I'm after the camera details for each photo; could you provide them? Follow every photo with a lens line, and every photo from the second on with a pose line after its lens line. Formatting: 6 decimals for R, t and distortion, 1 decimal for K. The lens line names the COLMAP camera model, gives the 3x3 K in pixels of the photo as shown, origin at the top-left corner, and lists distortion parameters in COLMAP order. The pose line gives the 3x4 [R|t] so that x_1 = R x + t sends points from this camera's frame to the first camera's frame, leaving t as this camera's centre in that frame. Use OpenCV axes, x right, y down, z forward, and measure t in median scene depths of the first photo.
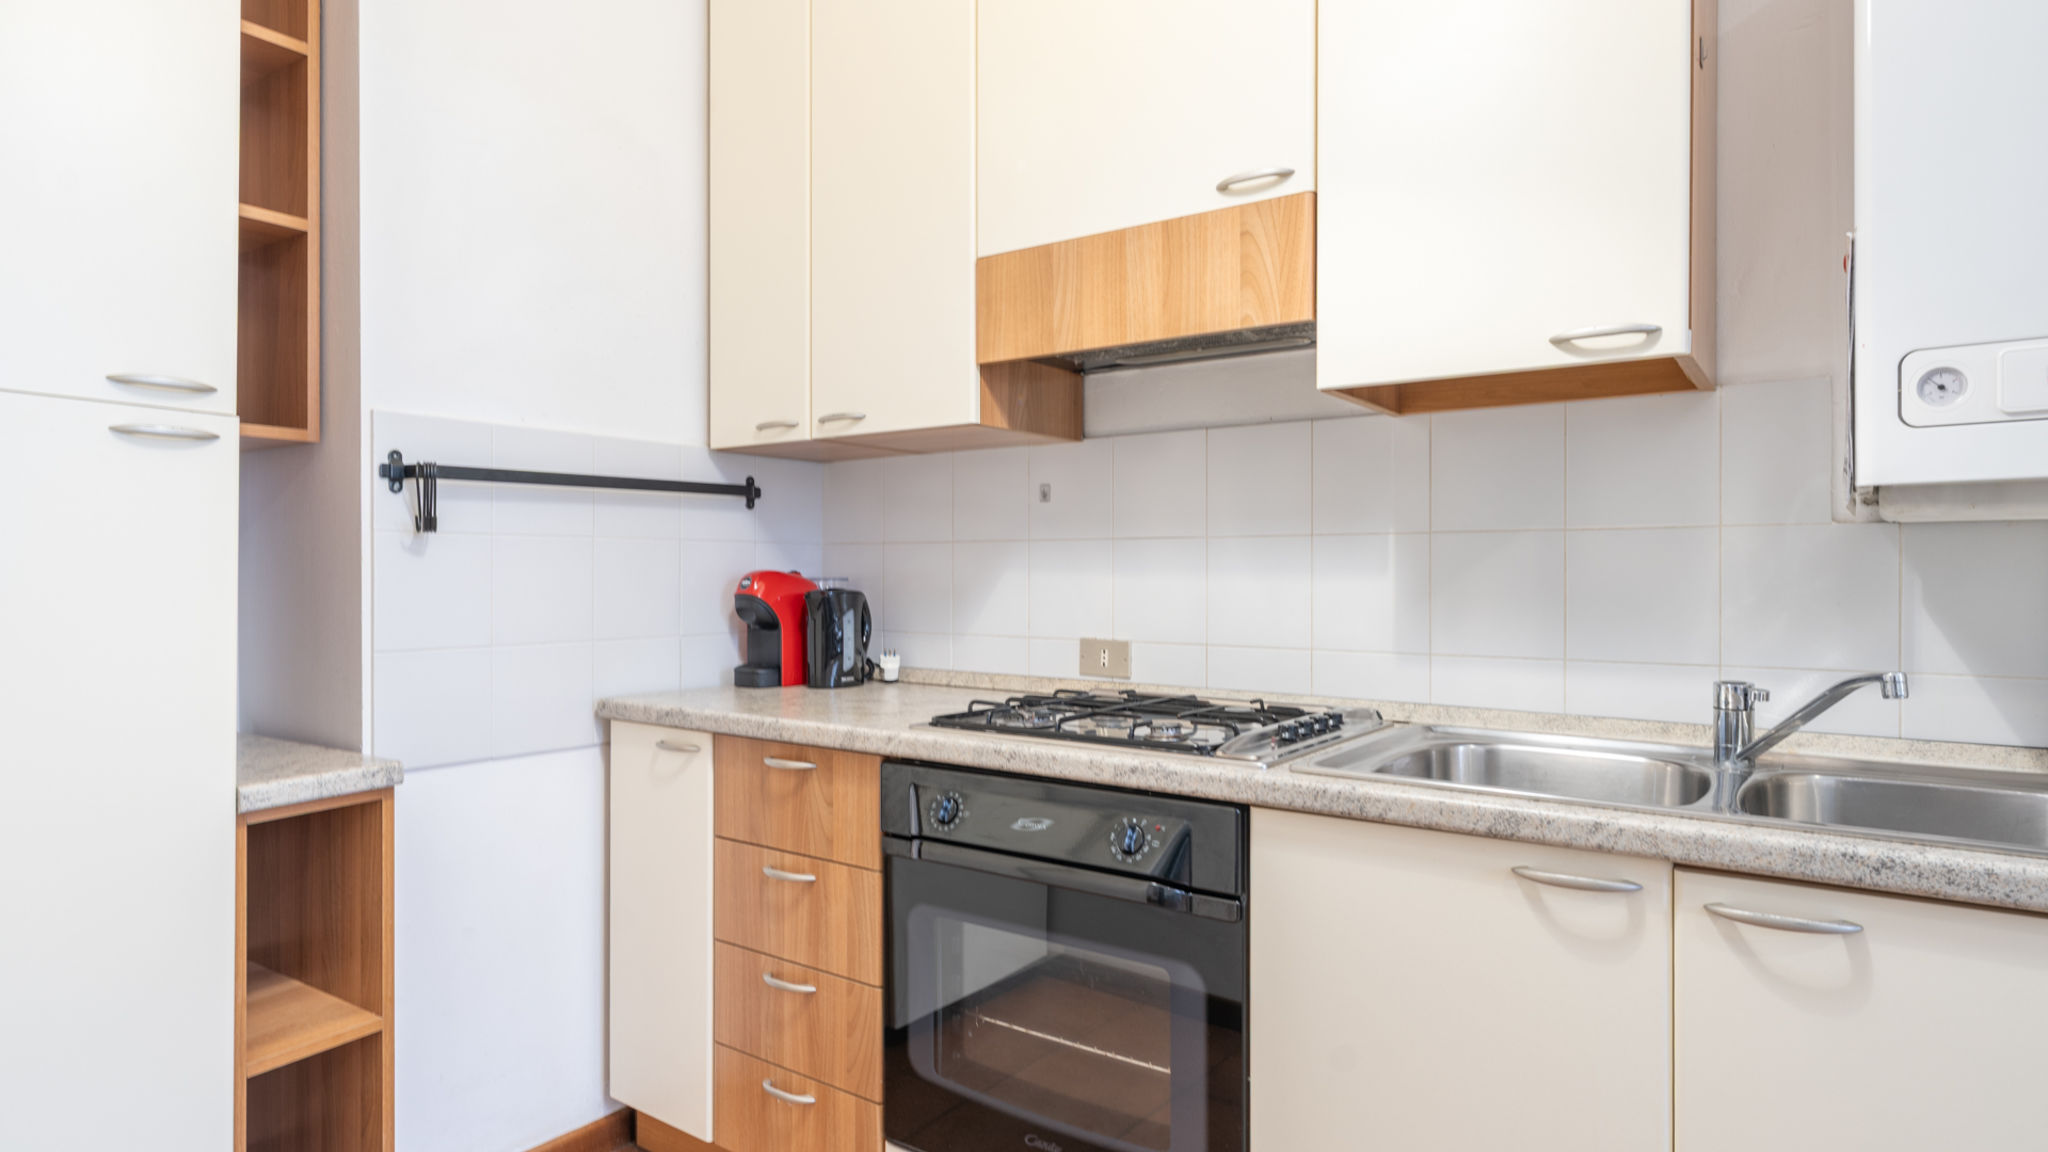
lens RADIAL K [[1152.1, 0, 1029.1], [0, 1152.1, 577.8], [0, 0, 1]] dist [0.002472, 0.003627]
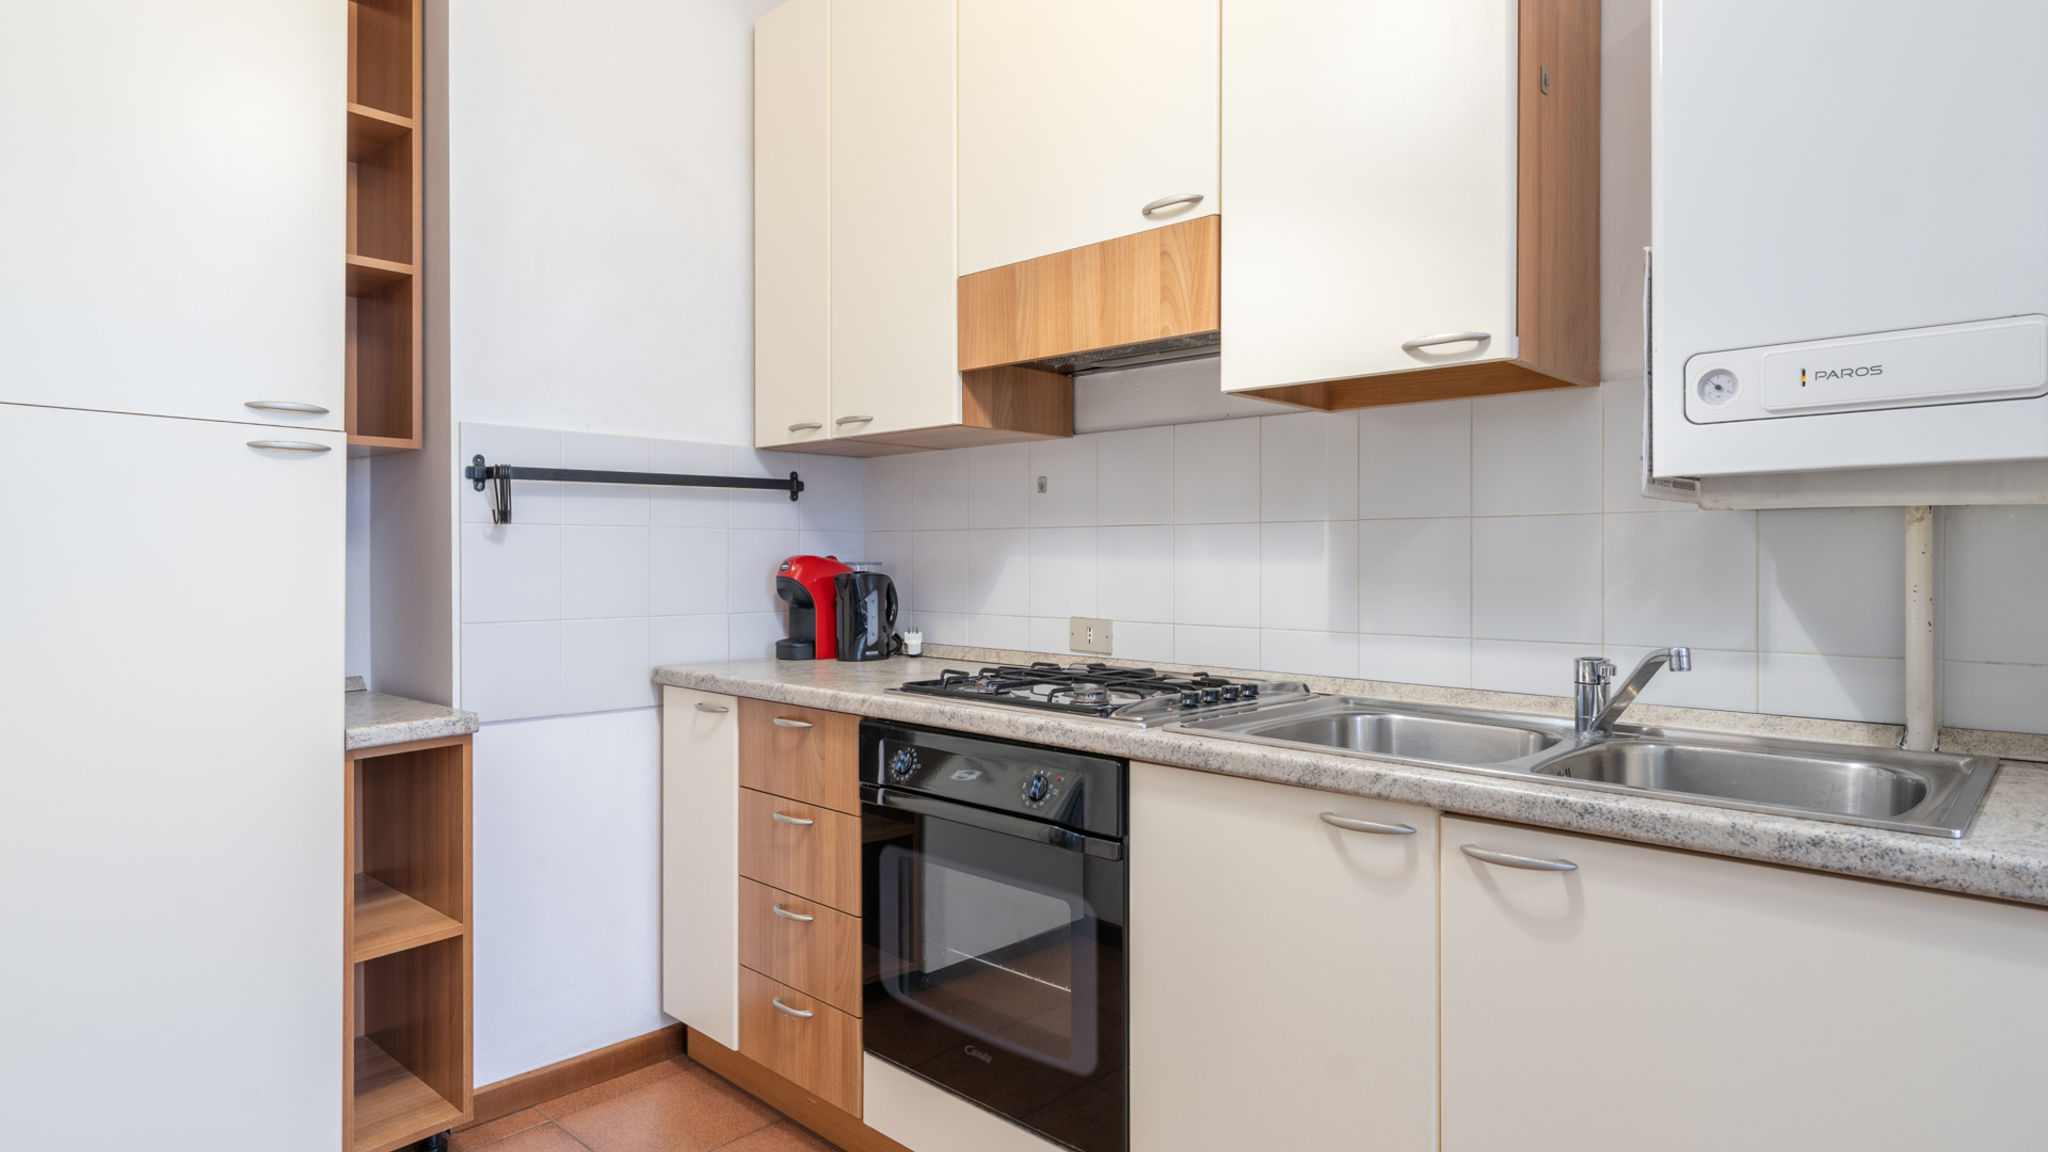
lens RADIAL K [[1152.1, 0, 1024.0], [0, 1152.1, 568.0], [0, 0, 1]] dist [0.002472, 0.003627]
pose [[0.990321, 0.001177, -0.138794, 0.189486], [-0.000715, 0.999994, 0.003381, 0.002371], [0.138797, -0.003249, 0.990316, -0.115015]]
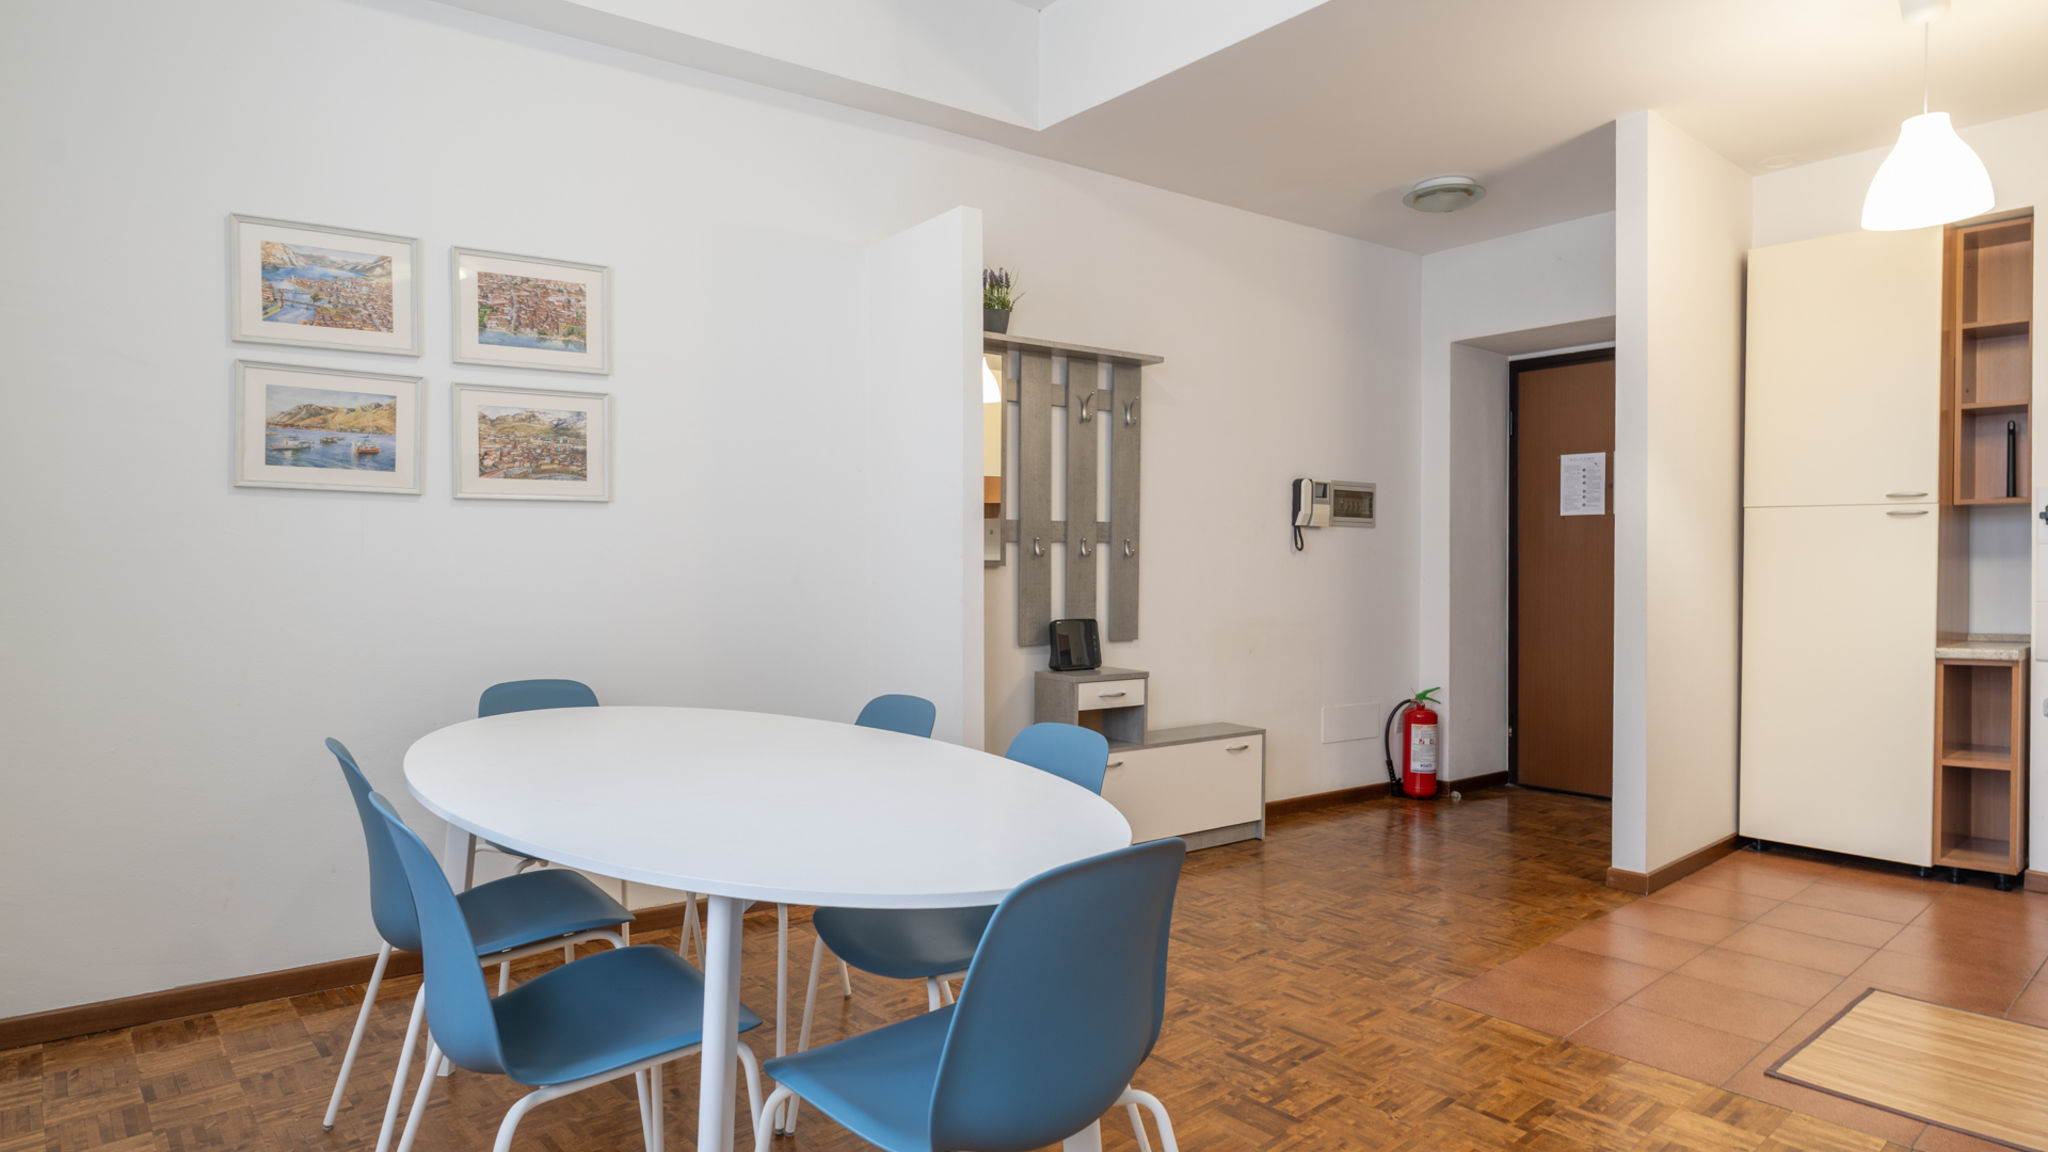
lens RADIAL K [[1152.1, 0, 1039.7], [0, 1152.1, 562.7], [0, 0, 1]] dist [0.002472, 0.003627]
pose [[-0.256274, -0.000338, -0.966604, 2.017658], [-0.006341, 0.999979, 0.001331, 0.000819], [0.966583, 0.006471, -0.256271, -0.231199]]
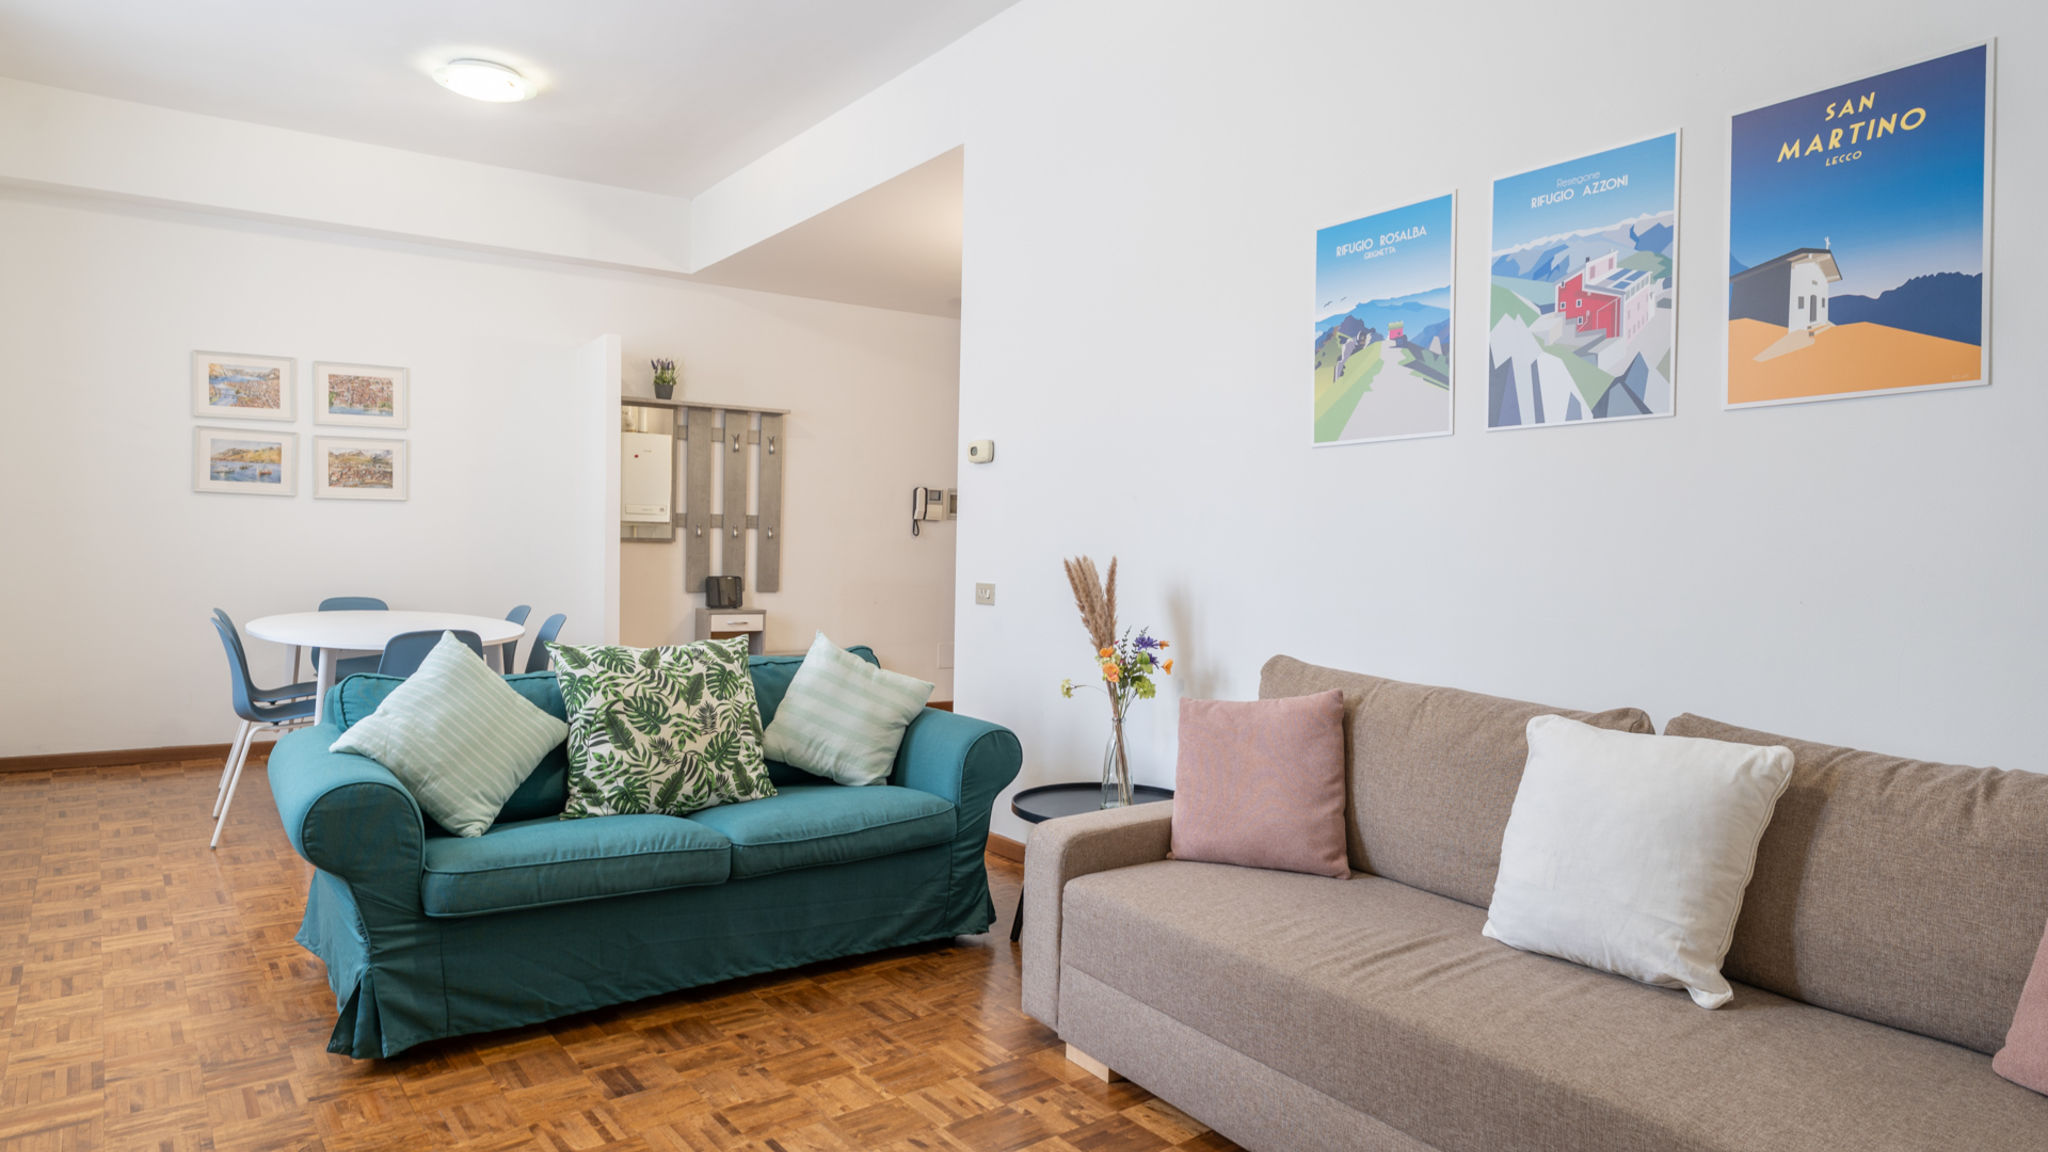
lens RADIAL K [[1152.1, 0, 1016.2], [0, 1152.1, 571.2], [0, 0, 1]] dist [0.002472, 0.003627]
pose [[-0.307940, 0.013827, -0.951305, 2.980634], [-0.024470, 0.999449, 0.022448, -0.004039], [0.951091, 0.030191, -0.307432, 1.260746]]
